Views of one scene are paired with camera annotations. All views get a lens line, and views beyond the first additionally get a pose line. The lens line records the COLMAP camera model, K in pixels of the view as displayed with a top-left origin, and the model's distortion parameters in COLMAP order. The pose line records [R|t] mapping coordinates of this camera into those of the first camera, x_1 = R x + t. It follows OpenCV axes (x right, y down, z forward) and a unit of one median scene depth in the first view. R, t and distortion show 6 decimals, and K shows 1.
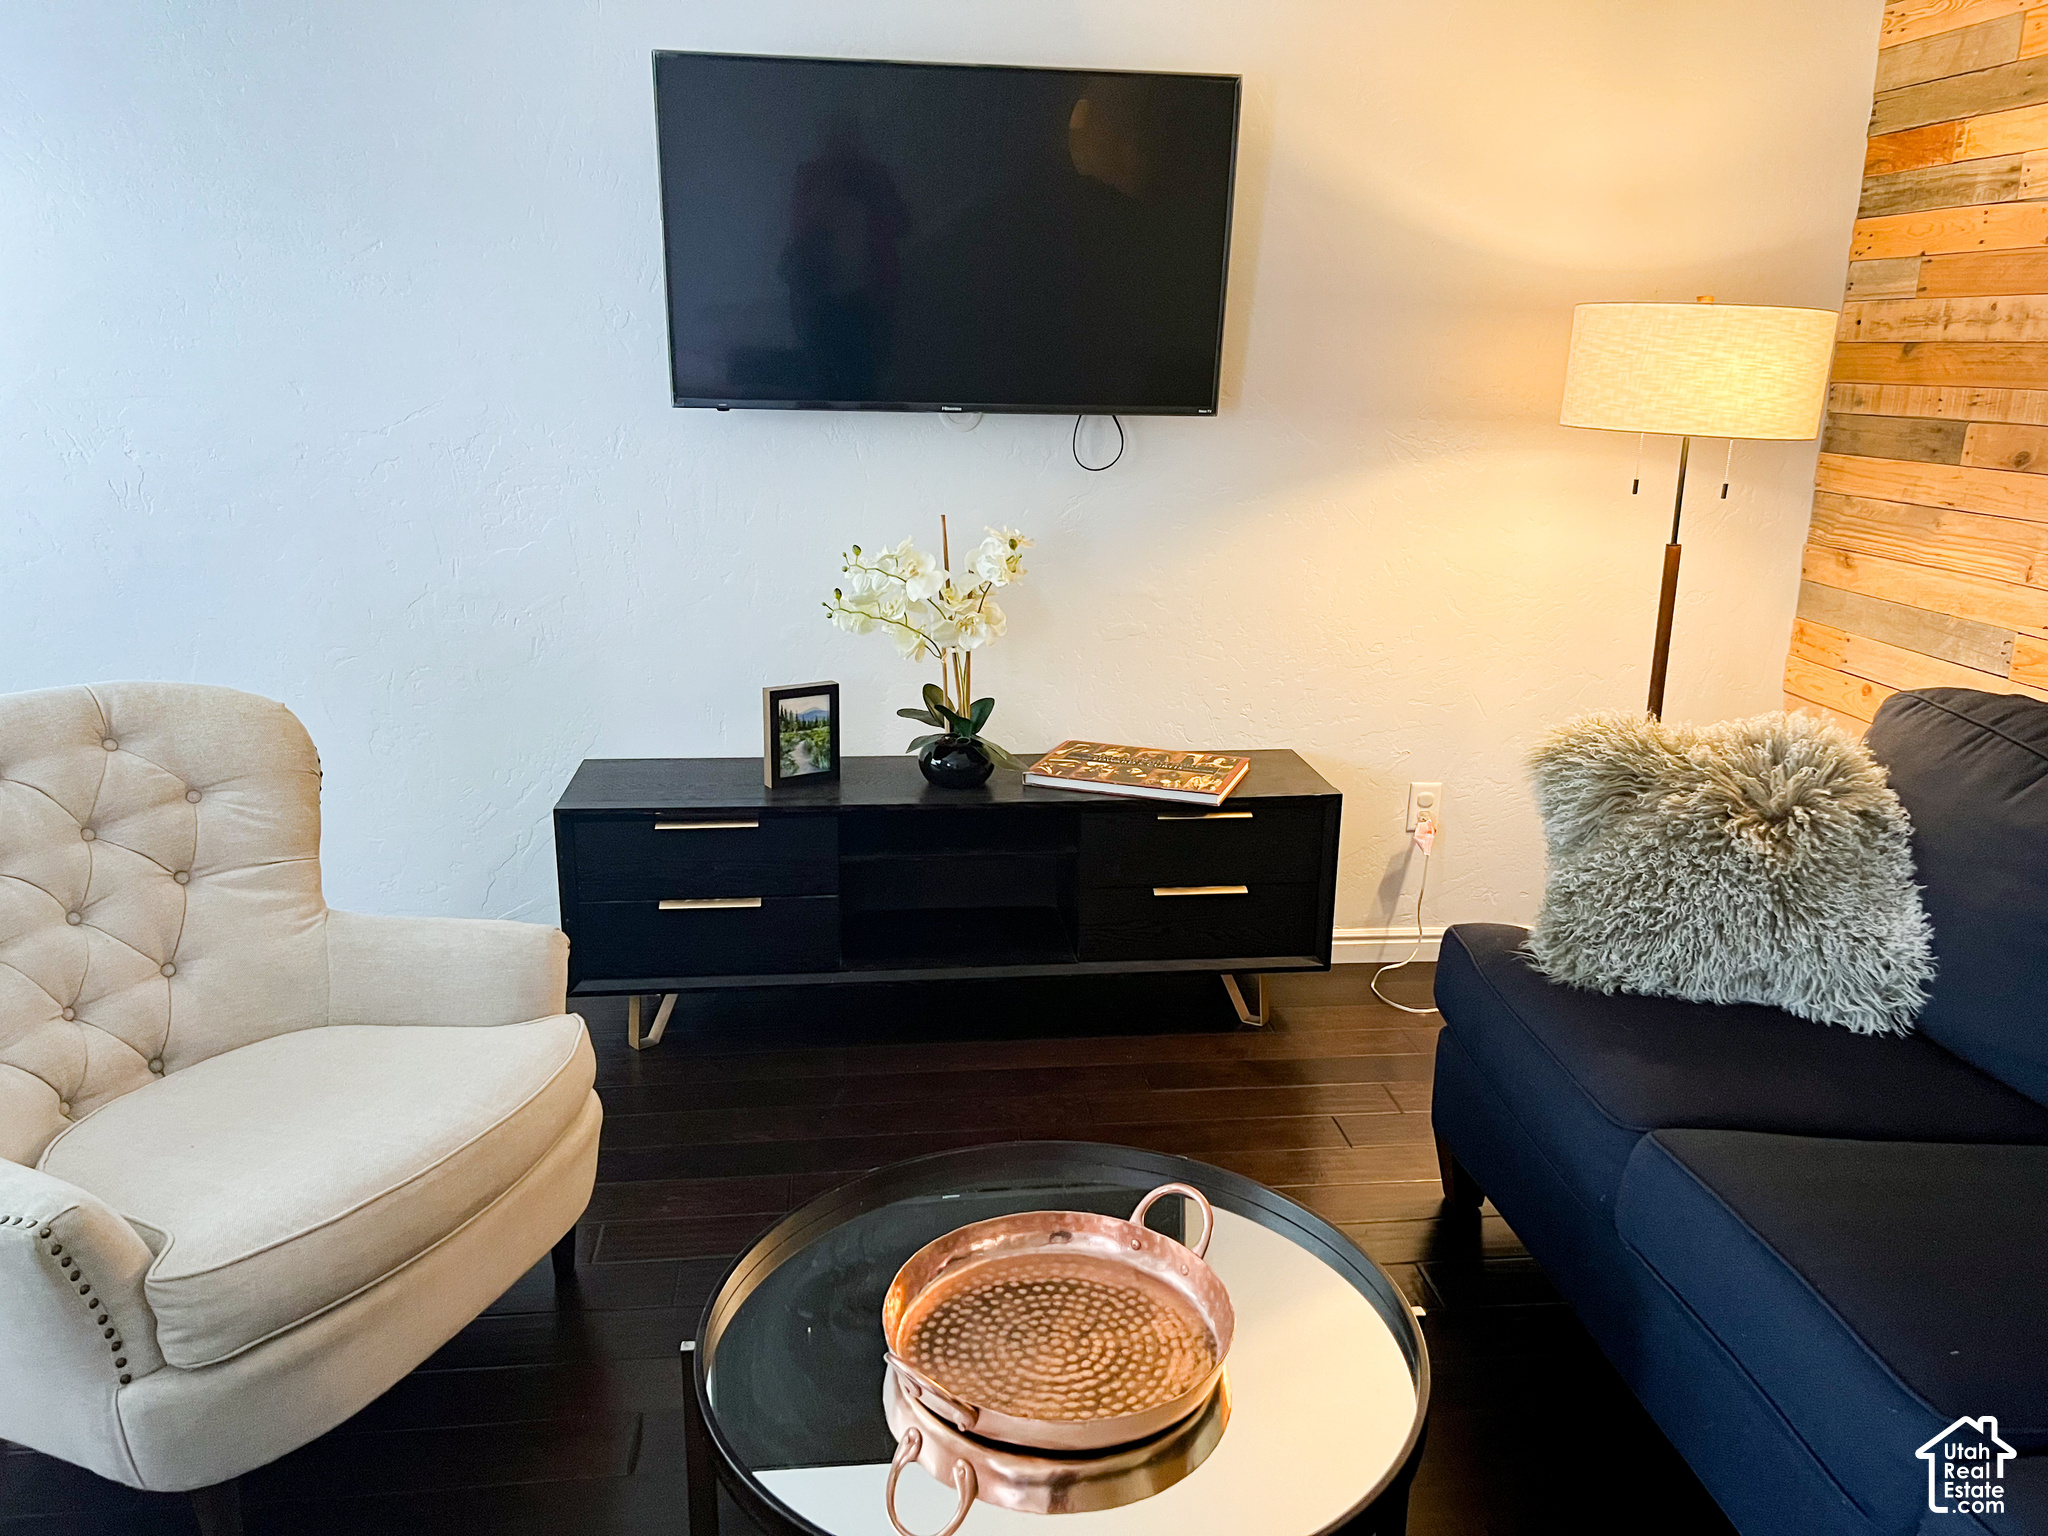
lens RADIAL K [[1543.7, 0, 1025.3], [0, 1543.7, 798.1], [0, 0, 1]] dist [0.105826, -0.199094]
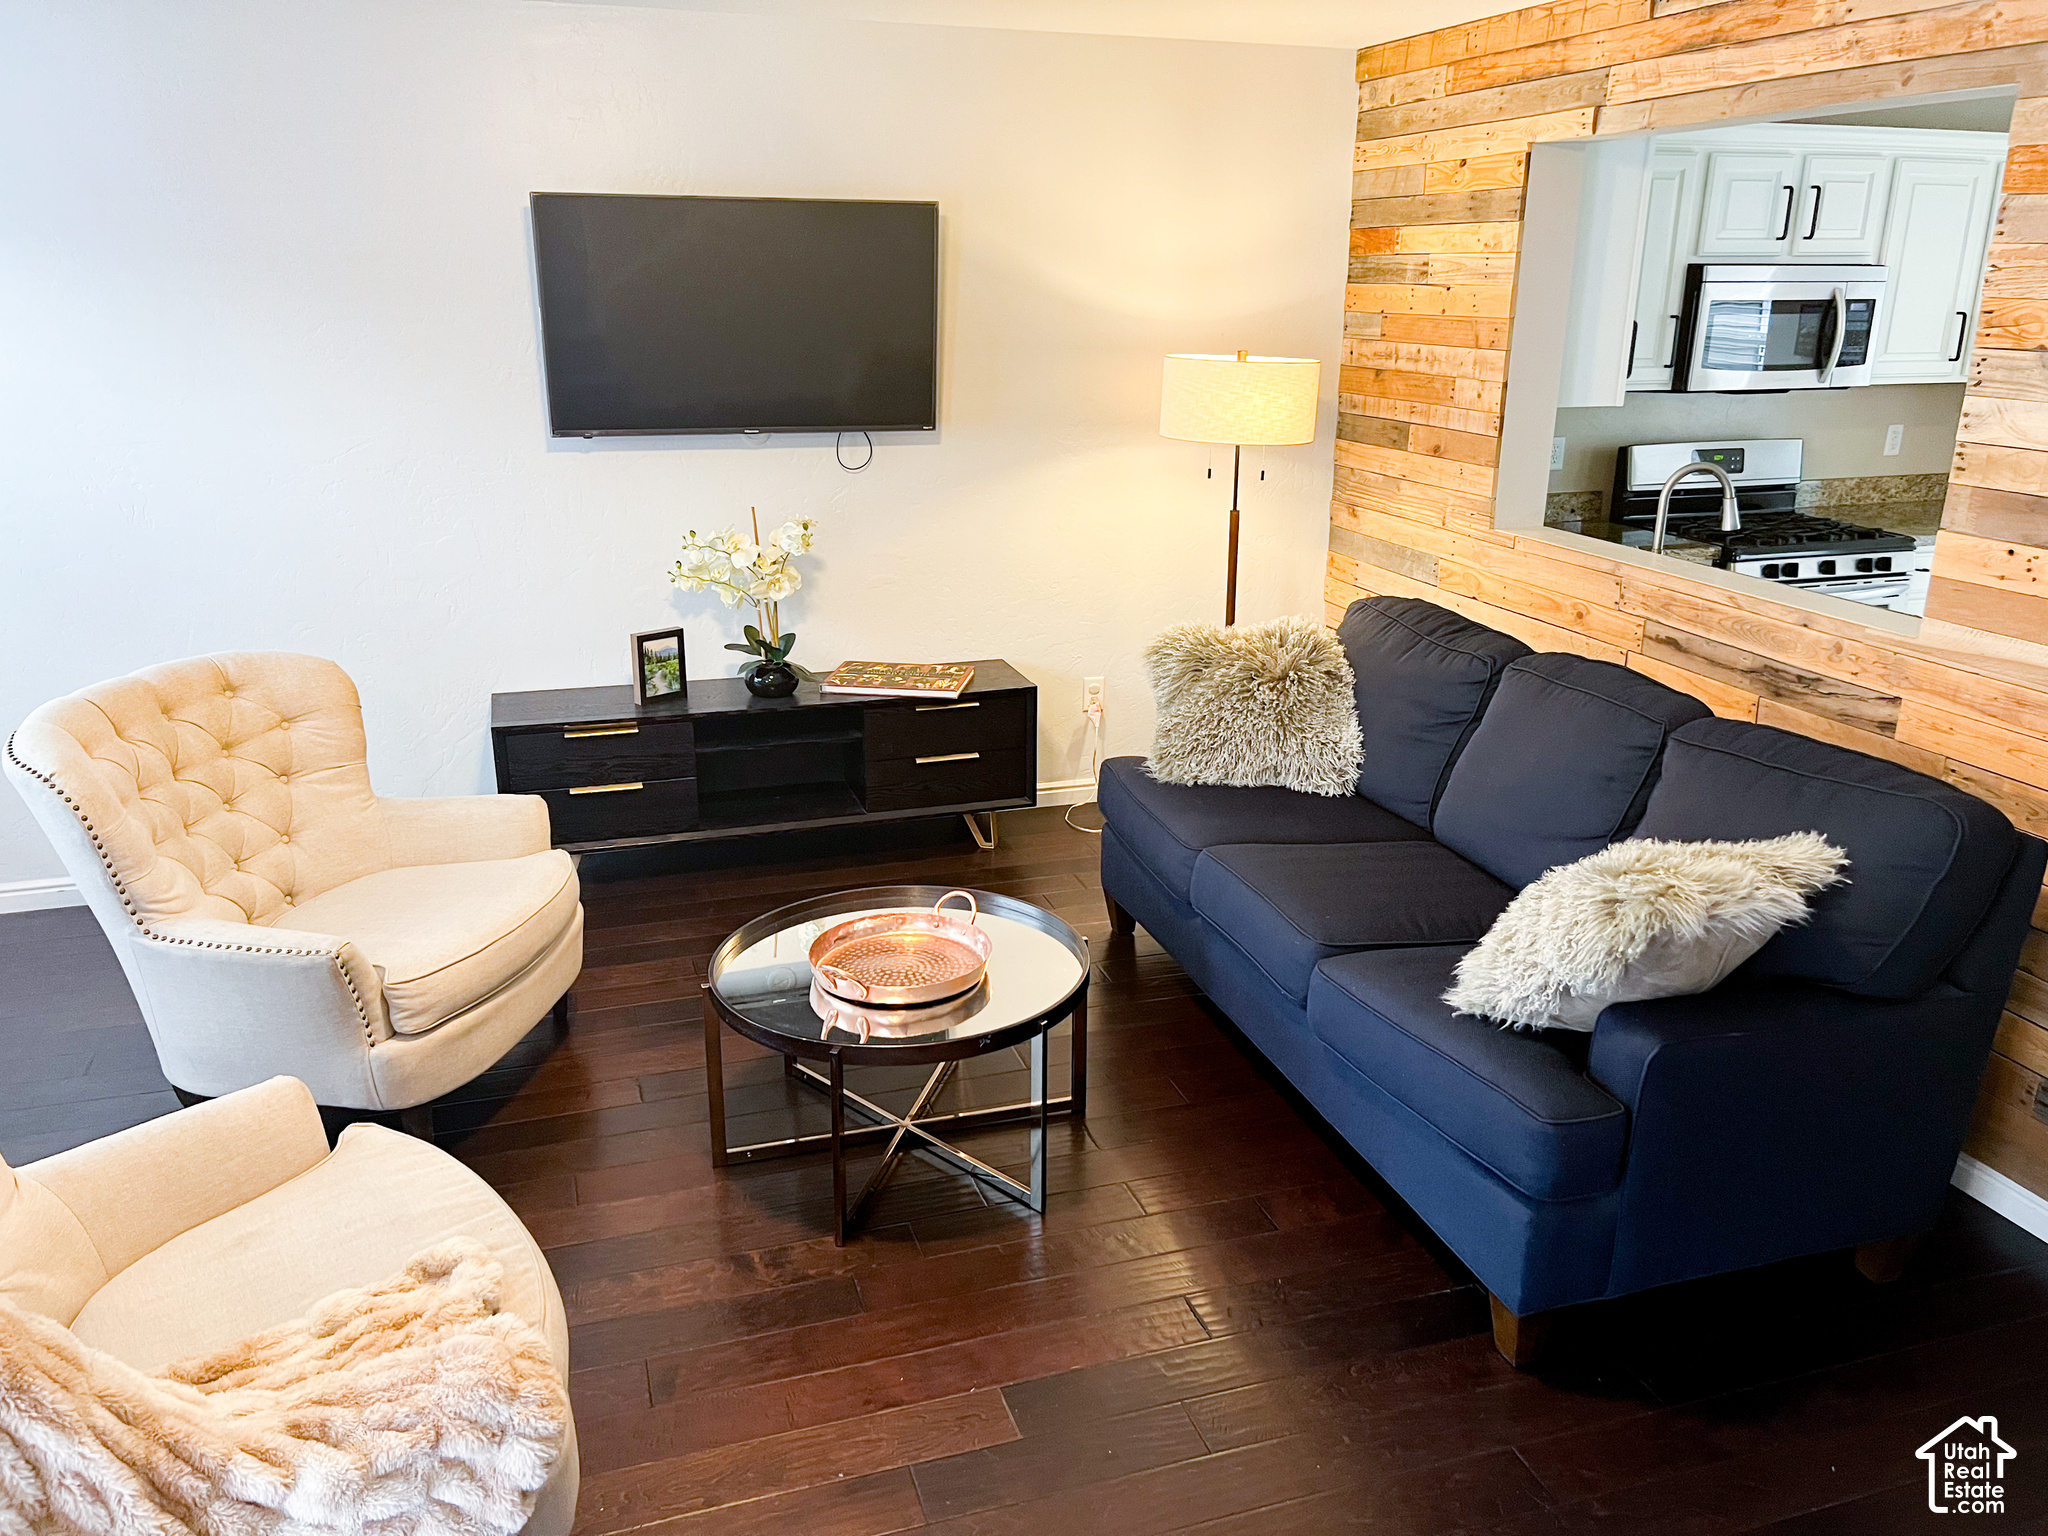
lens RADIAL K [[1543.7, 0, 1025.3], [0, 1543.7, 798.1], [0, 0, 1]] dist [0.105826, -0.199094]
pose [[0.981389, -0.072671, 0.177746, -0.084063], [0.064640, 0.996626, 0.050574, 0.031118], [-0.180822, -0.038143, 0.982776, -0.492360]]
